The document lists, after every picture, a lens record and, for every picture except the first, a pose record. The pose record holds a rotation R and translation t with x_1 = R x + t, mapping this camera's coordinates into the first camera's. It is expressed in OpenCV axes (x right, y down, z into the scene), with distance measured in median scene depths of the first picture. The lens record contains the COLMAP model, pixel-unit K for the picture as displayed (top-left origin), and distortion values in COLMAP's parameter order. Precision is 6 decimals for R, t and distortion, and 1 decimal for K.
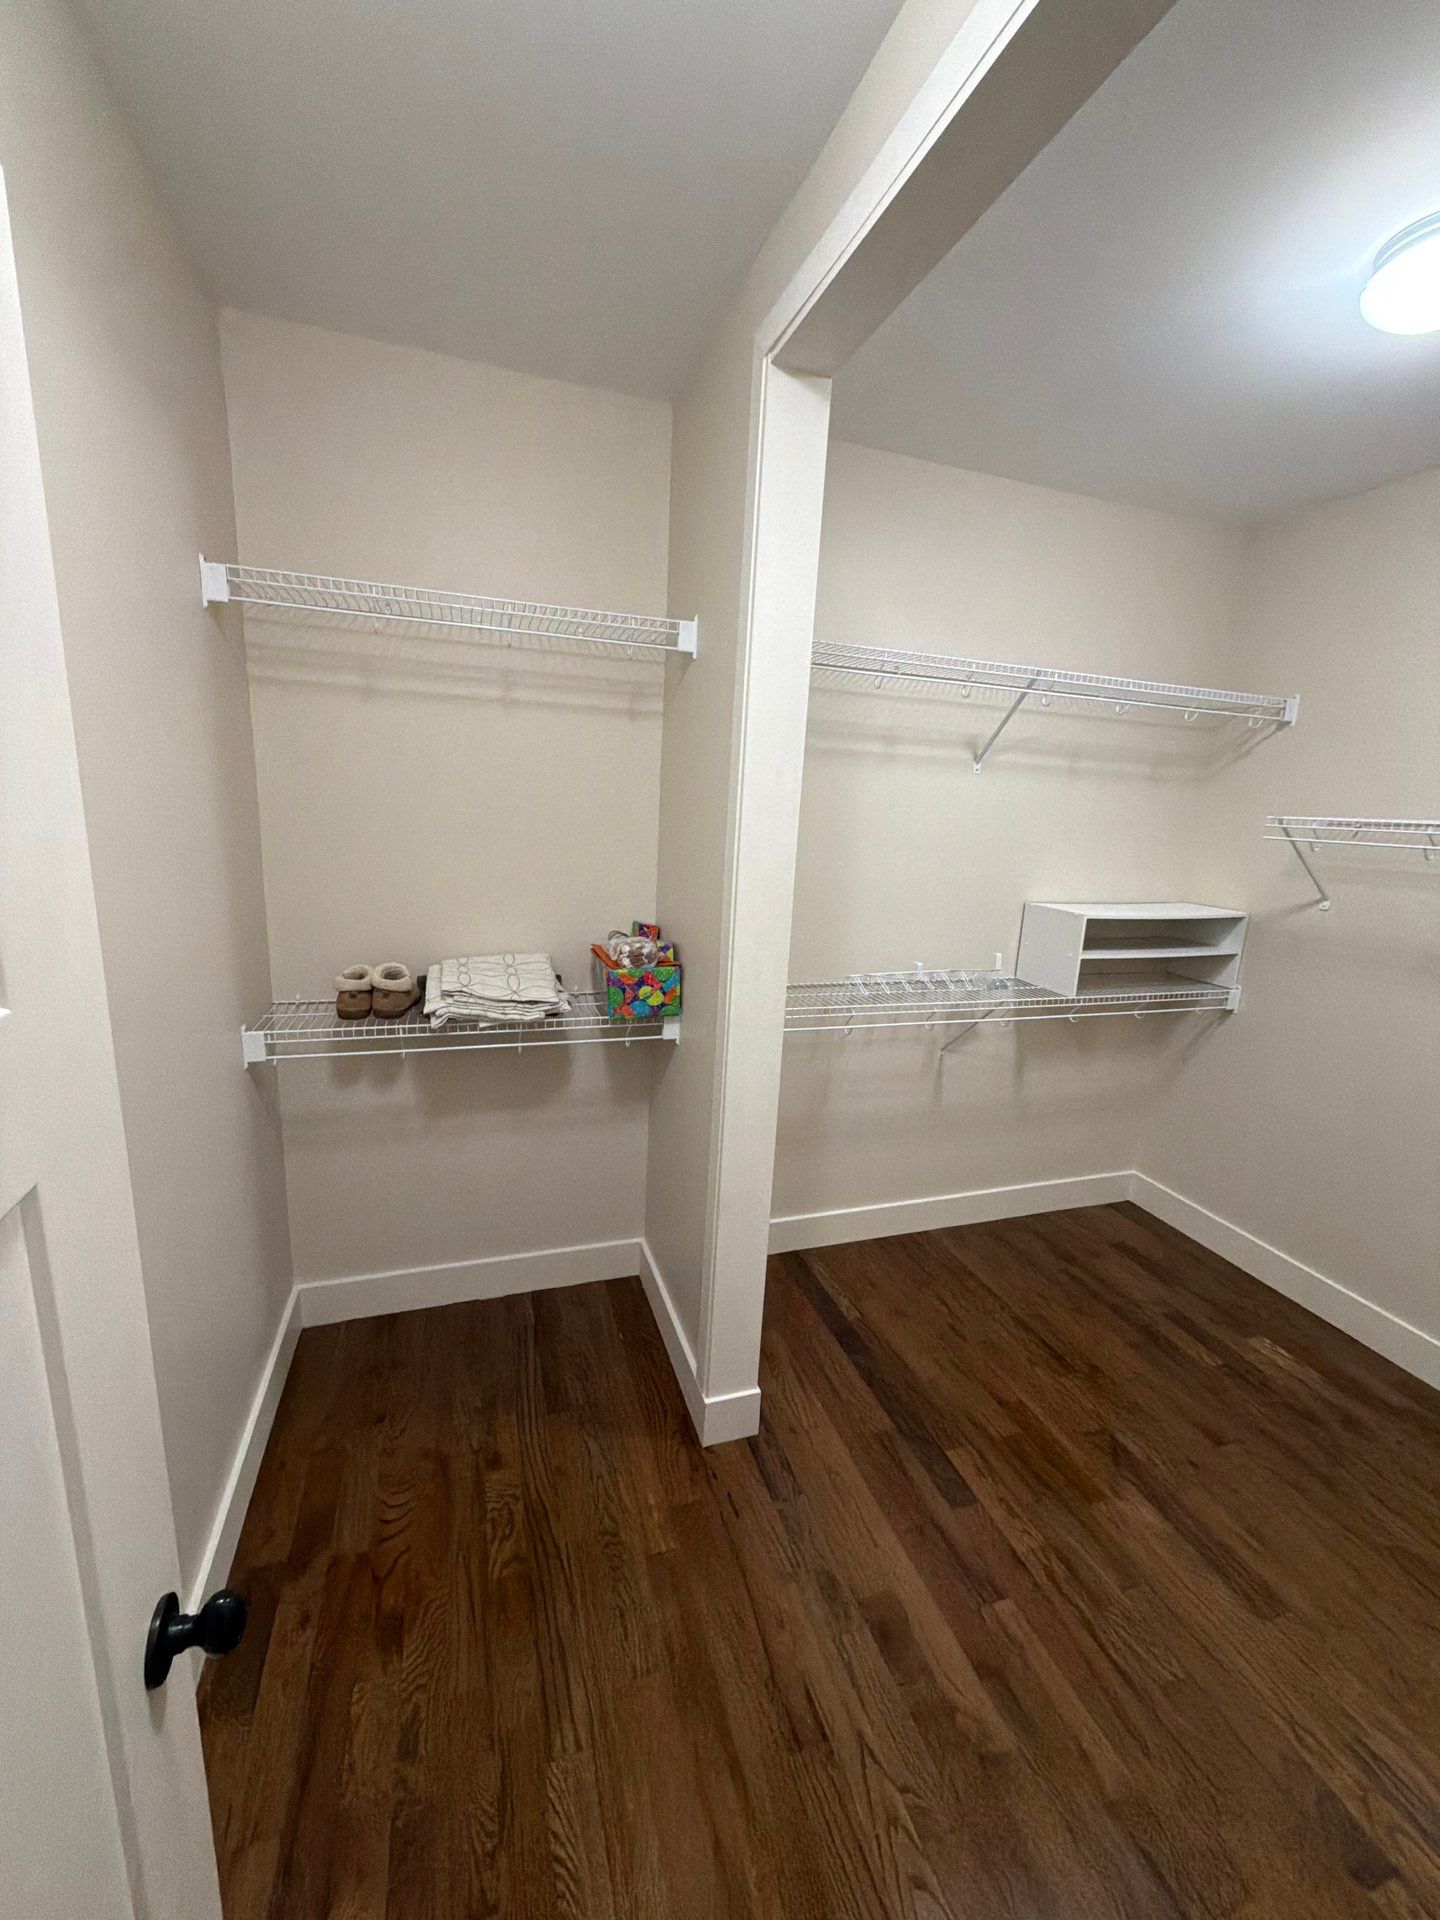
lens RADIAL K [[763.3, 0, 722.7], [0, 763.3, 960.4], [0, 0, 1]] dist [0.002231, -0.000264]
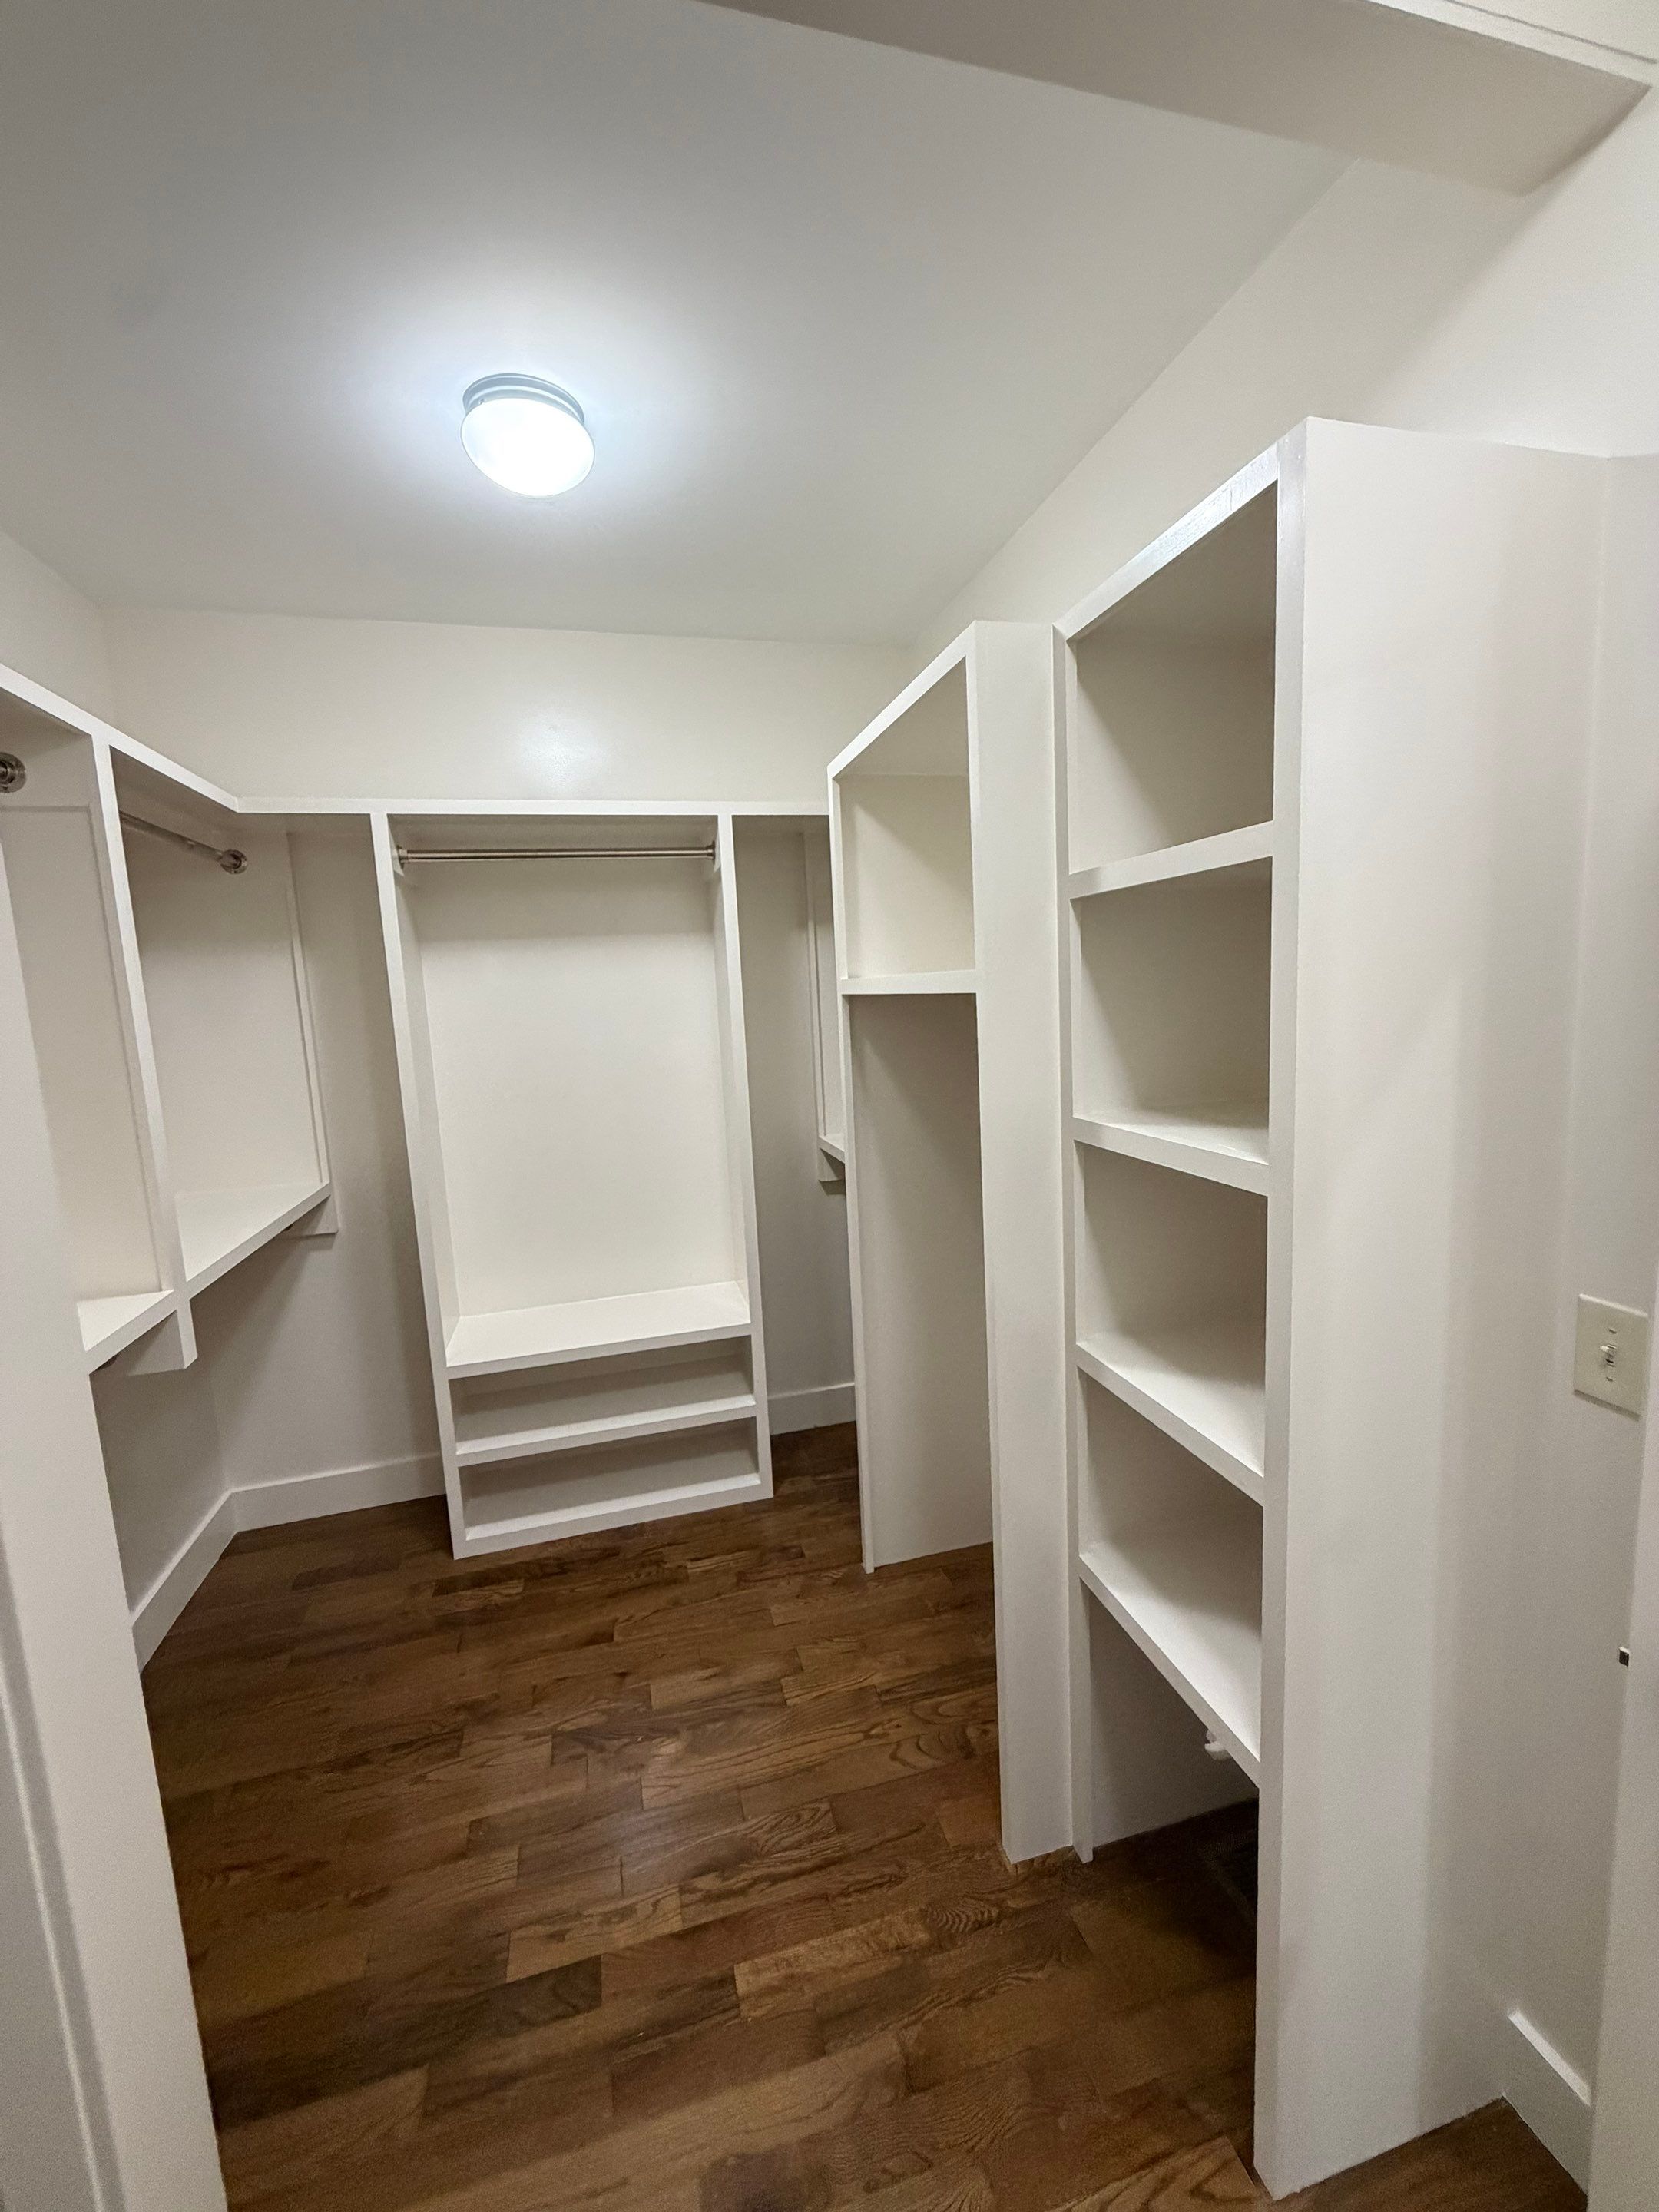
lens RADIAL K [[879.4, 0, 827.1], [0, 879.4, 1104.0], [0, 0, 1]] dist [0.002231, -0.000264]
pose [[0.061159, -0.183367, 0.981140, -0.228653], [0.258997, 0.952226, 0.161819, -0.075474], [-0.963940, 0.244215, 0.105729, 0.425038]]
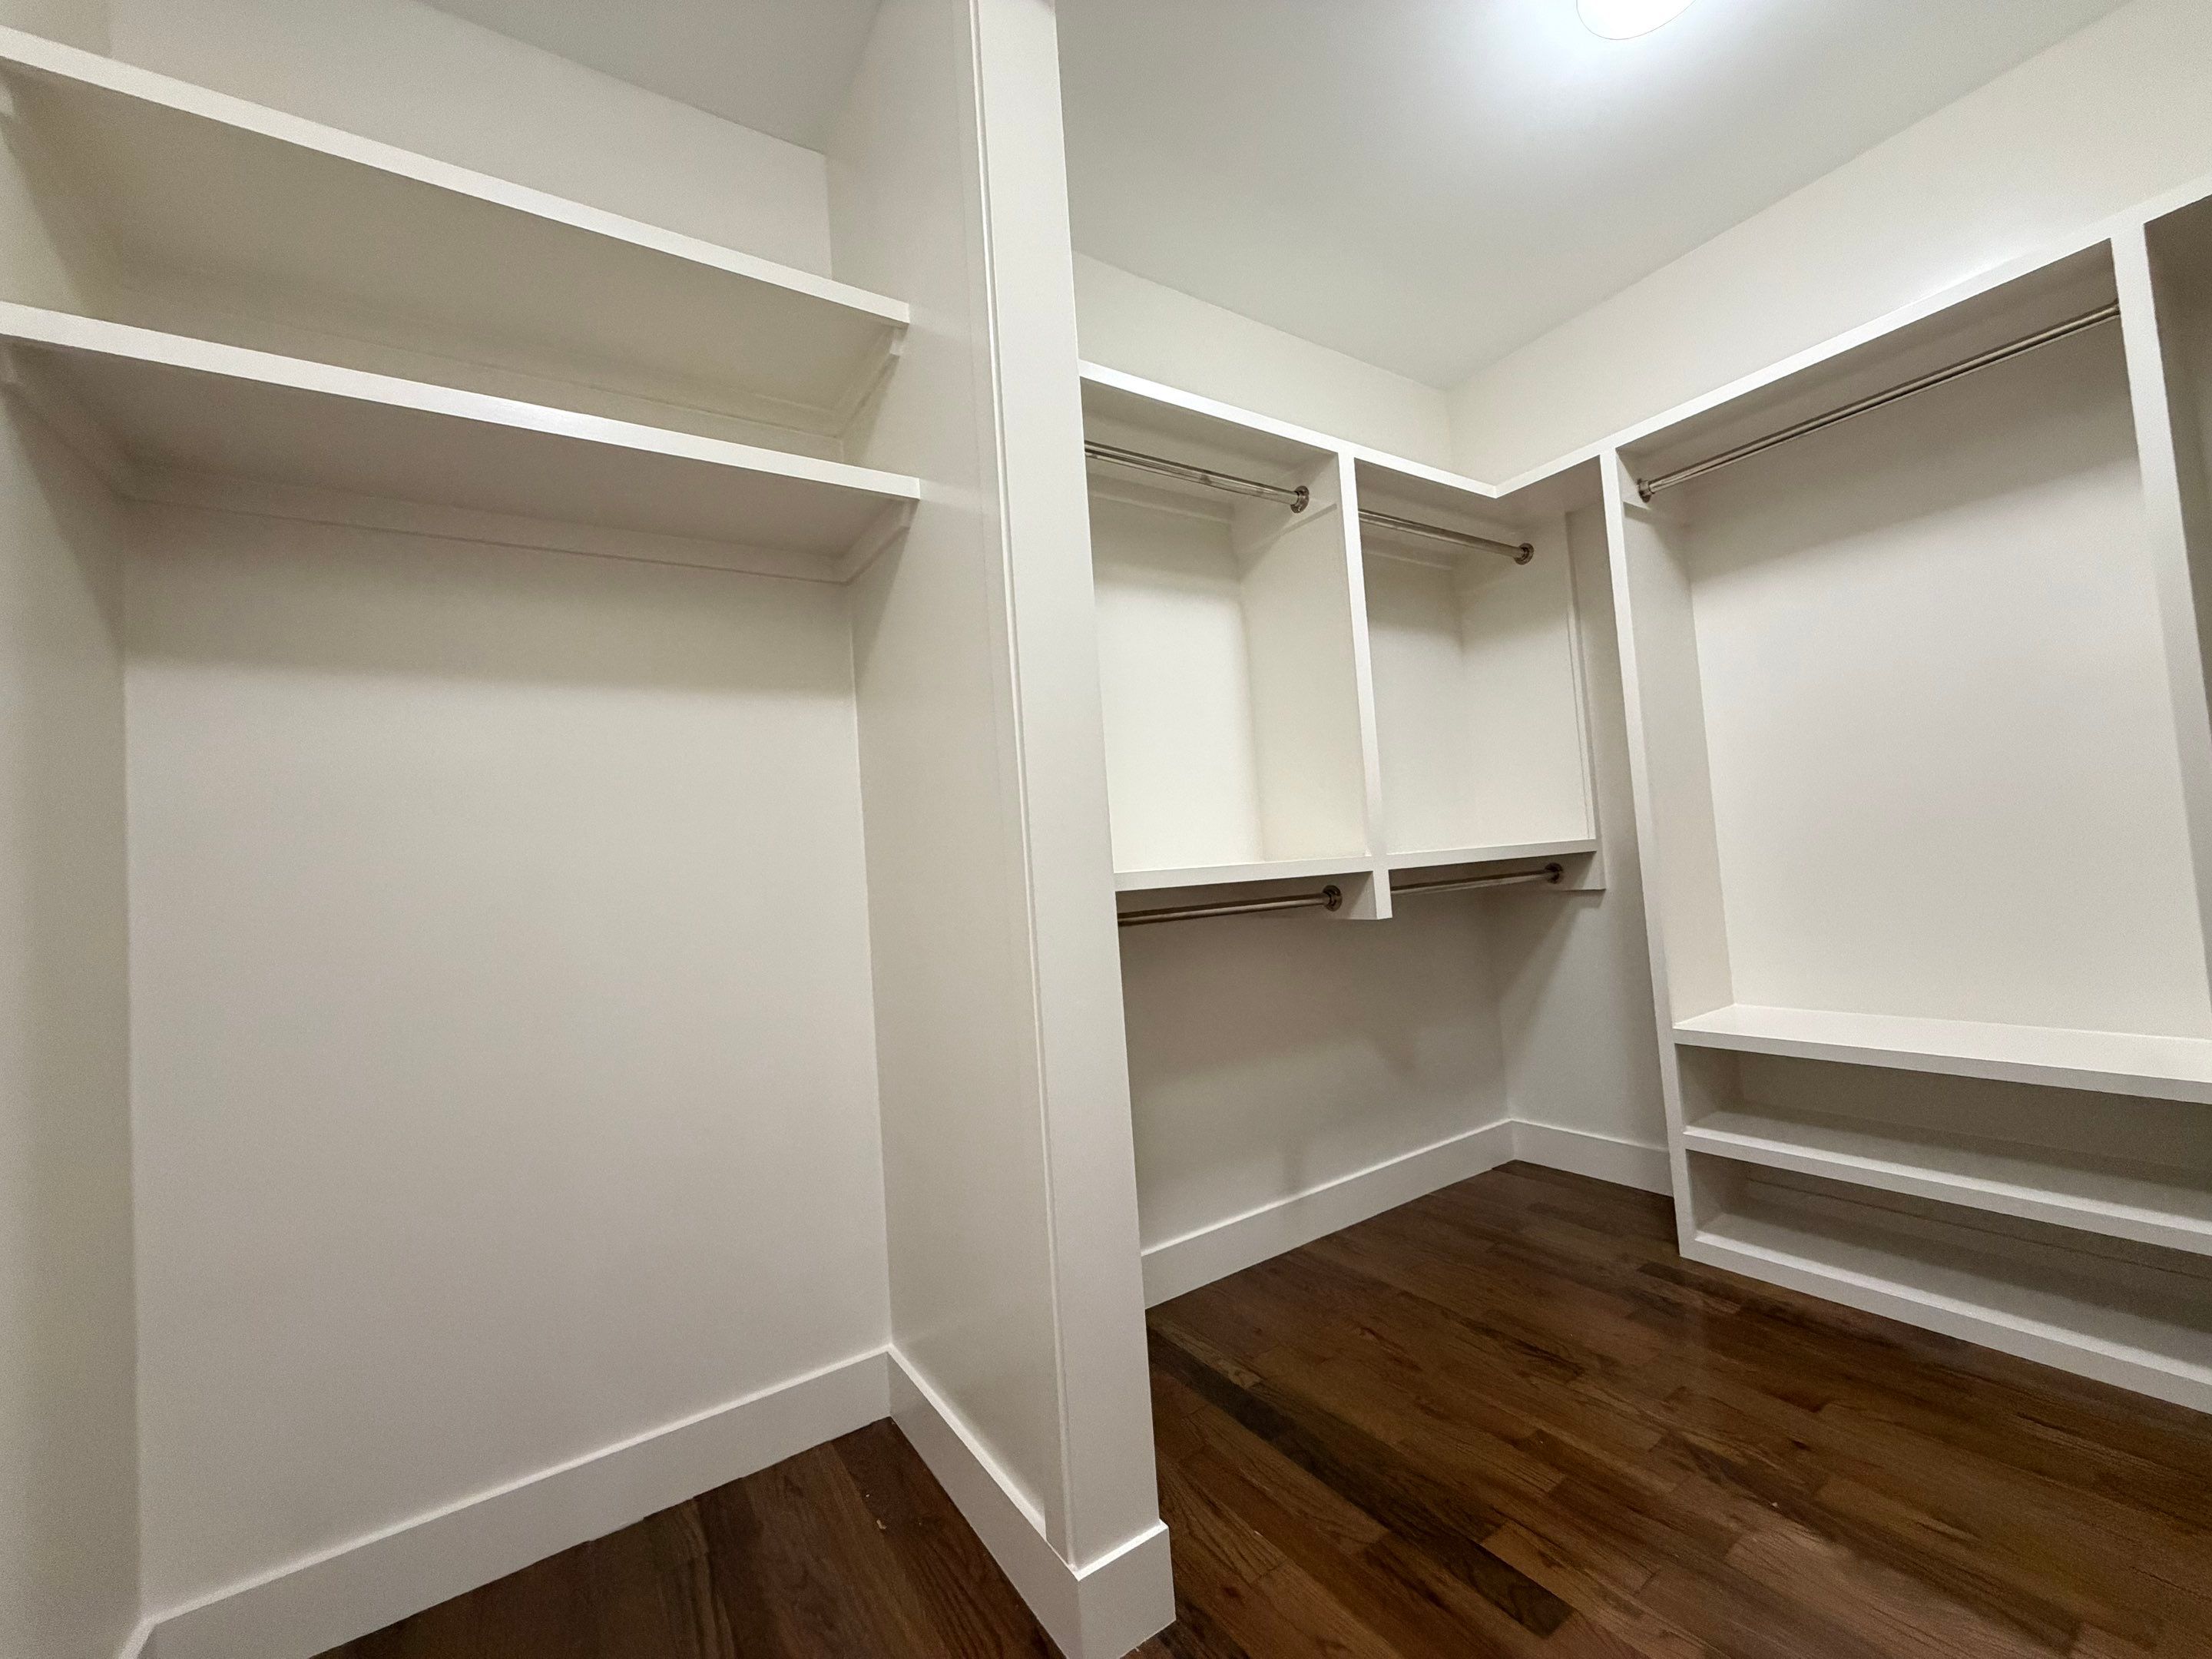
lens RADIAL K [[879.4, 0, 1109.7], [0, 879.4, 831.3], [0, 0, 1]] dist [0.002231, -0.000264]
pose [[0.959495, -0.109024, 0.259776, -0.086154], [0.171875, 0.957136, -0.233131, 0.192298], [-0.223224, 0.268337, 0.937105, 0.238529]]
